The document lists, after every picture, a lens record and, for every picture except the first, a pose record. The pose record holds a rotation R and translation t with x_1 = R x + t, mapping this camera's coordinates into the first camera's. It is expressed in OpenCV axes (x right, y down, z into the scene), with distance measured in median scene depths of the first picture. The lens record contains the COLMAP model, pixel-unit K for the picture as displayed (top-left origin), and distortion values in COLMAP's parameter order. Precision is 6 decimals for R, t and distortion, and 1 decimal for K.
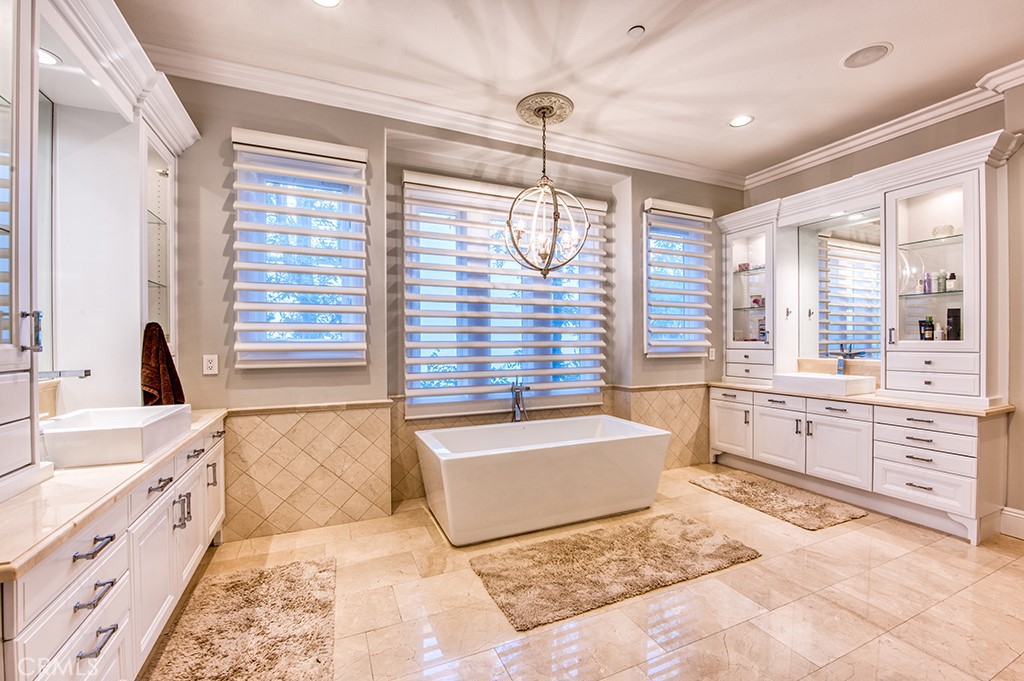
lens RADIAL K [[422.2, 0, 512.0], [0, 422.2, 340.5], [0, 0, 1]] dist [-0.016998, -0.000091]
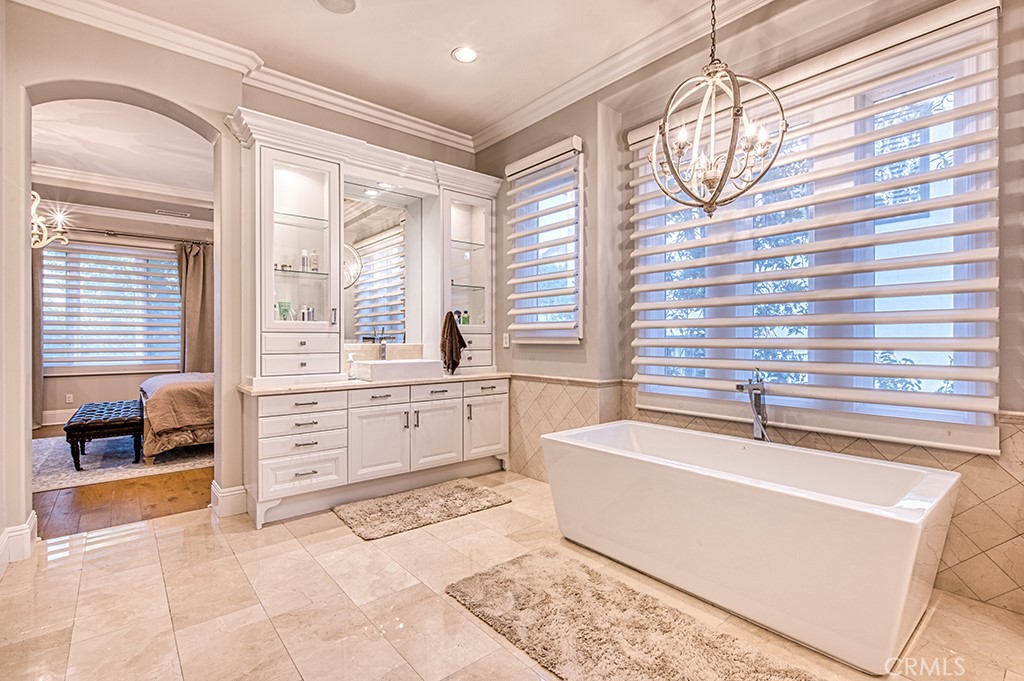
lens RADIAL K [[479.6, 0, 512.0], [0, 479.6, 340.5], [0, 0, 1]] dist [-0.001077, -0.000070]
pose [[0.274905, 0.008432, -0.961435, 0.741650], [-0.001803, 0.999964, 0.008255, 0.040210], [0.961470, -0.000536, 0.274910, 0.516613]]
